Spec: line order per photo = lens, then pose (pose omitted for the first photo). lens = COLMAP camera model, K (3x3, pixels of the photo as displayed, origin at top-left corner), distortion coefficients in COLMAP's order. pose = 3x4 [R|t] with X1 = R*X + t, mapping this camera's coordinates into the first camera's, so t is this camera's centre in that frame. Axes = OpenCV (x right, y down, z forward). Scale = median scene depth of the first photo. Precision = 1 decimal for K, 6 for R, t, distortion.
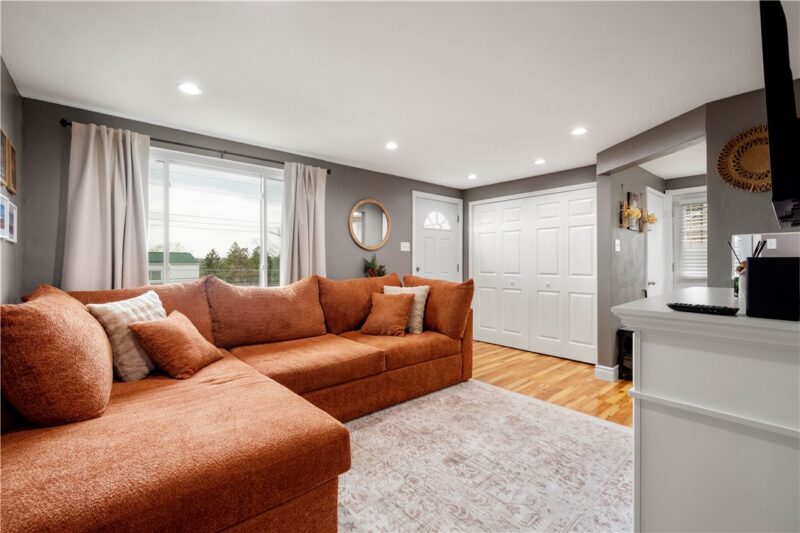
lens RADIAL K [[353.0, 0, 402.9], [0, 353.0, 263.6], [0, 0, 1]] dist [0.010185, -0.001412]
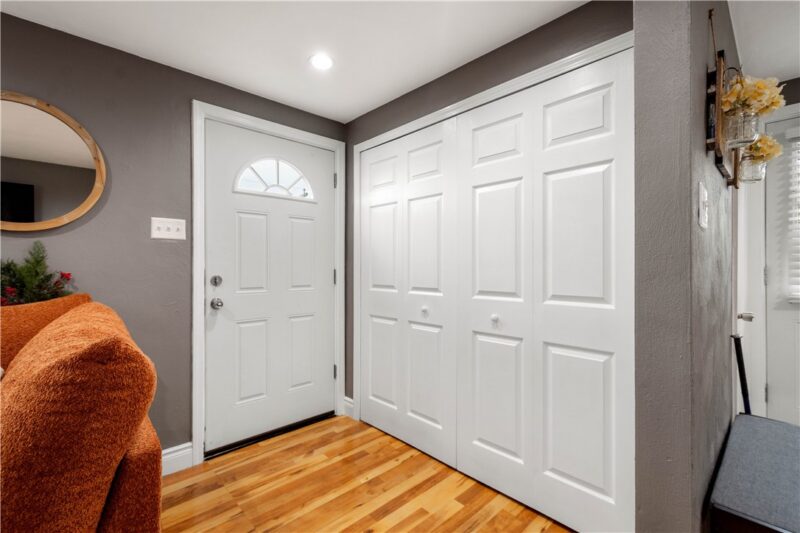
lens RADIAL K [[353.0, 0, 404.2], [0, 353.0, 267.7], [0, 0, 1]] dist [0.010185, -0.001412]
pose [[0.999549, 0.000979, 0.030019, 0.297693], [-0.001037, 0.999998, 0.001931, -0.001610], [-0.030017, -0.001961, 0.999547, 0.604484]]
